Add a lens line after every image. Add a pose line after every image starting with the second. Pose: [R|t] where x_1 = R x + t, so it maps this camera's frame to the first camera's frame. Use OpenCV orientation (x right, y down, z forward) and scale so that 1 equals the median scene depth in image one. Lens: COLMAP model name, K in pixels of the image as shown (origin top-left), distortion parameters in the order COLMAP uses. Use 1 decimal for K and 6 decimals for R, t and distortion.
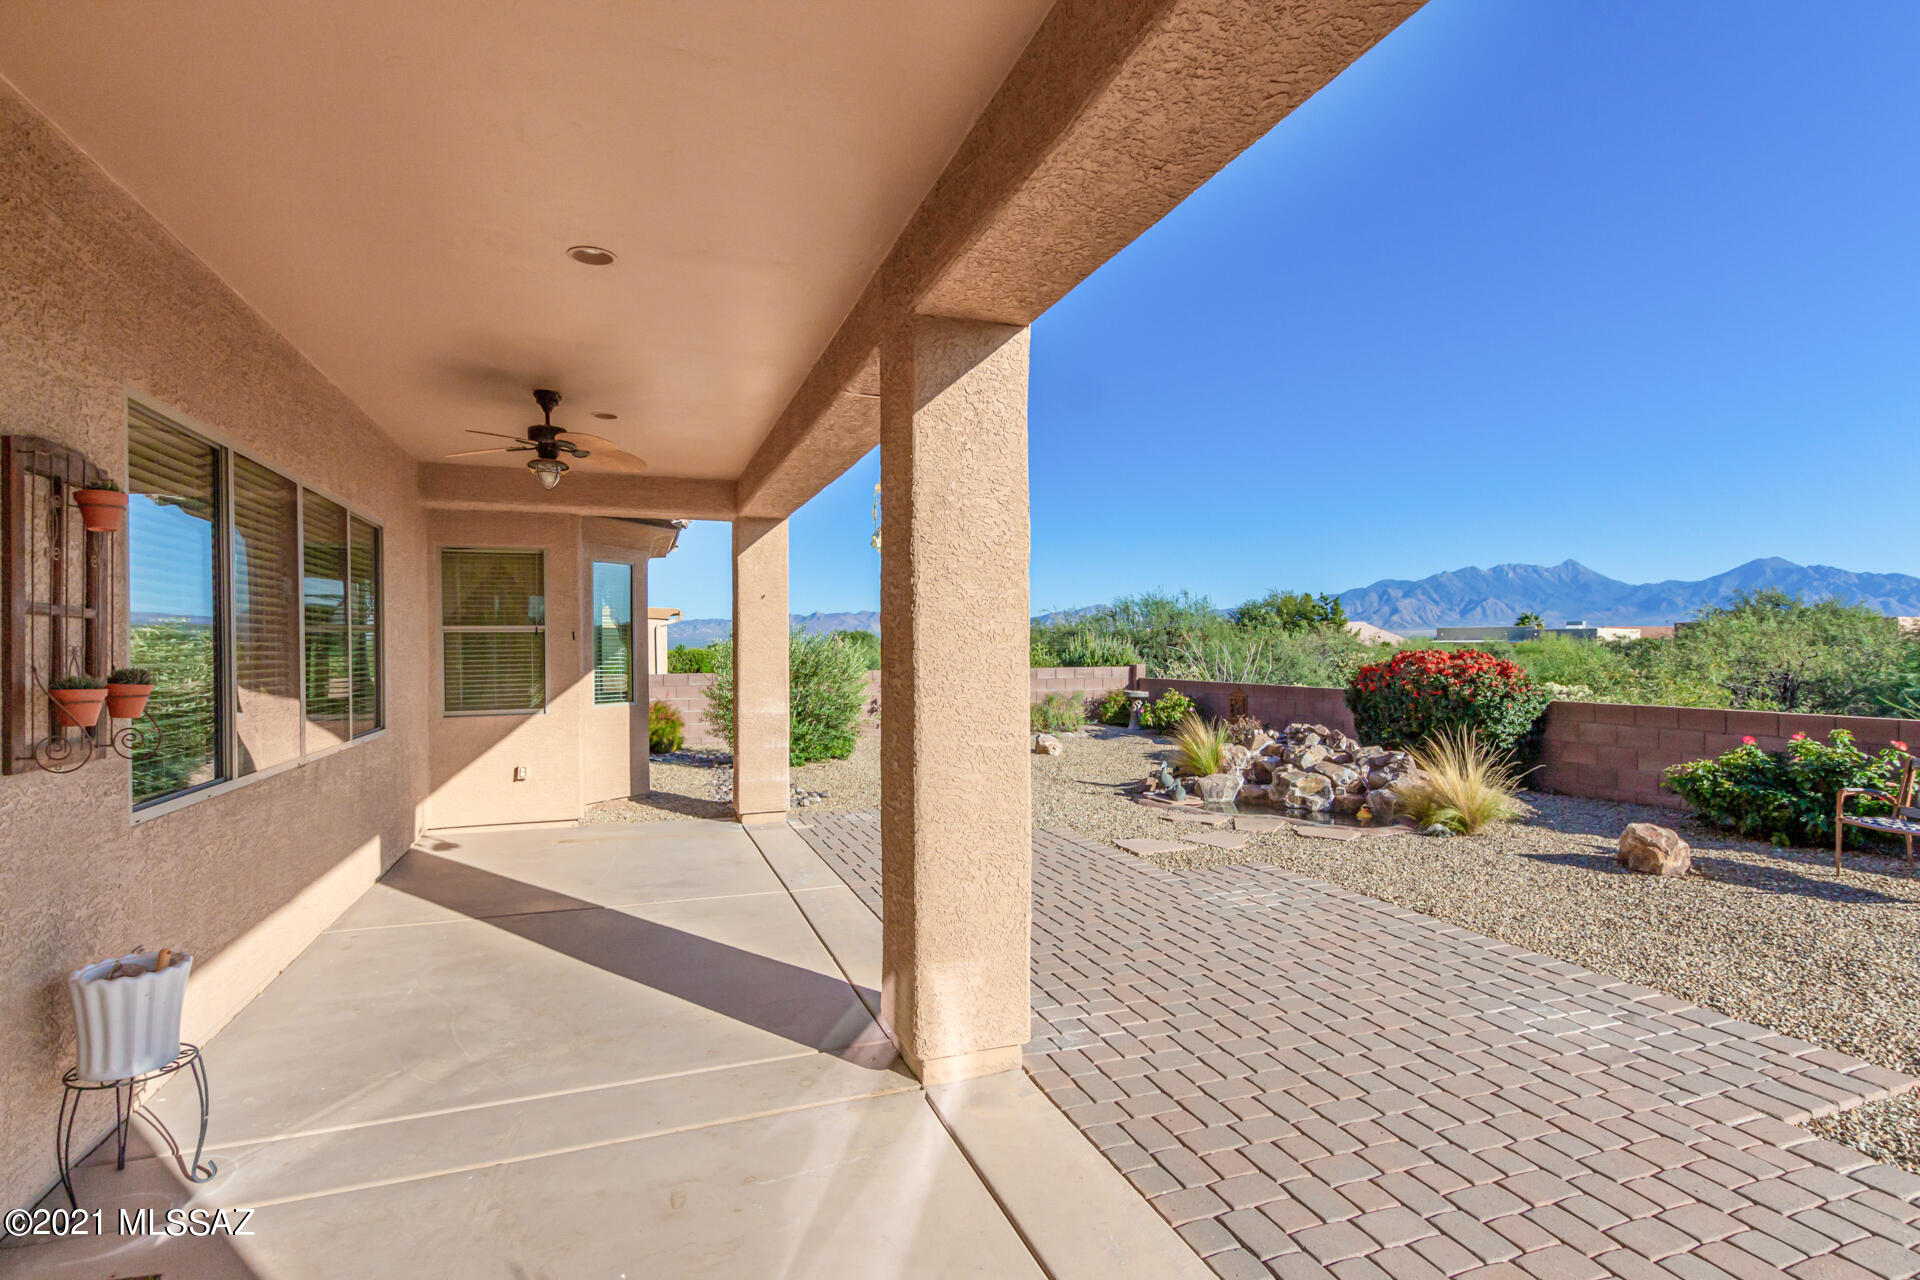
lens RADIAL K [[933.5, 0, 952.1], [0, 933.5, 656.1], [0, 0, 1]] dist [0.014117, 0.000095]
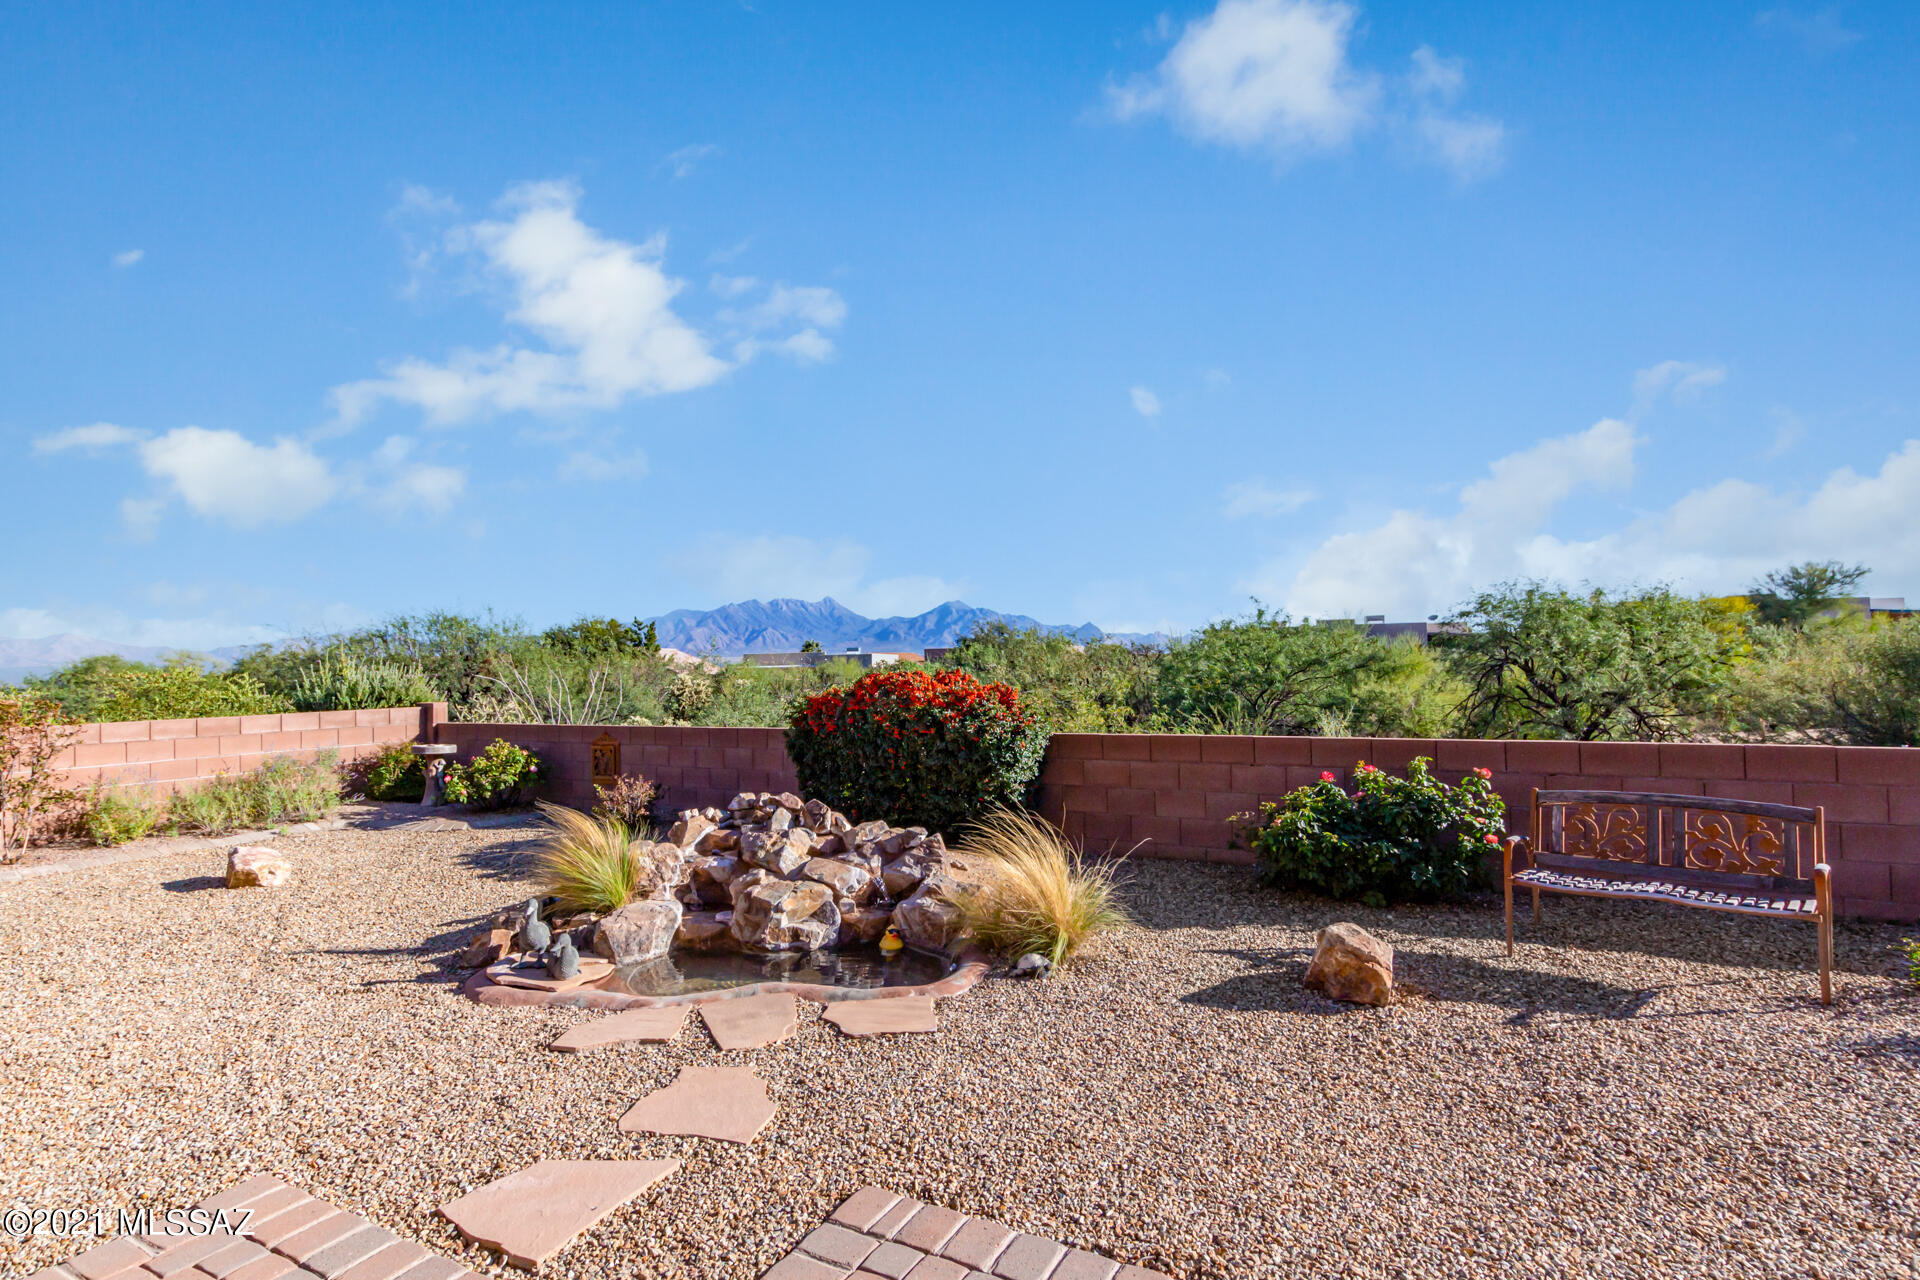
lens RADIAL K [[933.5, 0, 952.1], [0, 933.5, 656.1], [0, 0, 1]] dist [0.014117, 0.000095]
pose [[0.750509, -0.004165, 0.660847, 0.061293], [0.024234, 0.999481, -0.021223, -0.002519], [-0.660415, 0.031943, 0.750221, 0.451571]]
